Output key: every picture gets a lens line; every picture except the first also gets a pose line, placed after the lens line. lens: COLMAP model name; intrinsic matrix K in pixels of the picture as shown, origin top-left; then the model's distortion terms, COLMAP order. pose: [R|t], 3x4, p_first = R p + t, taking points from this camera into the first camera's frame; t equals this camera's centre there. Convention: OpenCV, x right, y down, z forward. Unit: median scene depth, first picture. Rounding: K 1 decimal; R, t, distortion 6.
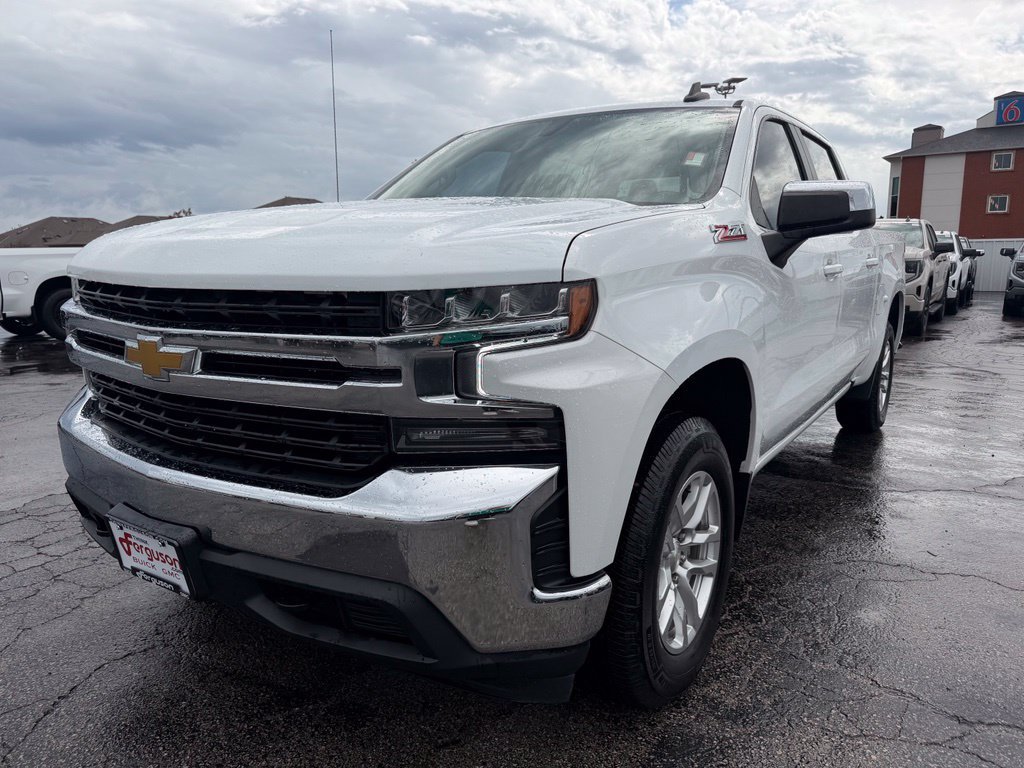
lens RADIAL K [[760.9, 0, 510.1], [0, 760.9, 400.5], [0, 0, 1]] dist [-0.004526, 0.000207]
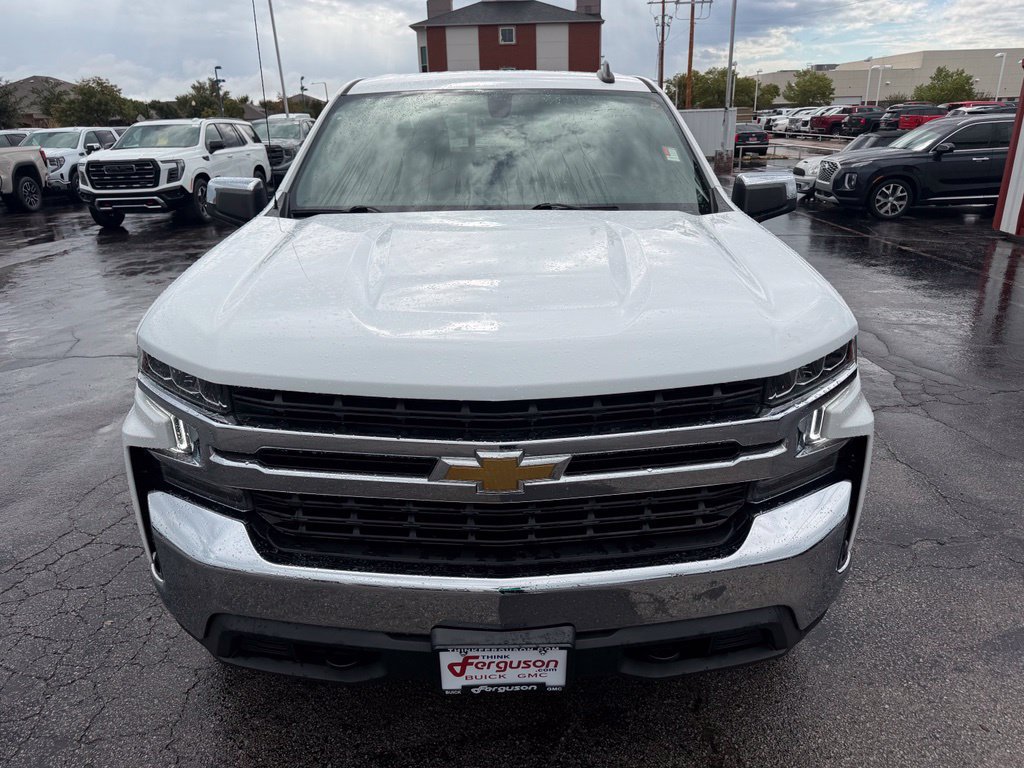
lens RADIAL K [[769.6, 0, 505.2], [0, 769.6, 393.0], [0, 0, 1]] dist [0.061298, -0.083913]
pose [[0.807526, -0.215847, 0.548919, -0.928101], [0.123356, 0.971859, 0.200685, -0.326588], [-0.576789, -0.094346, 0.811427, 0.237034]]
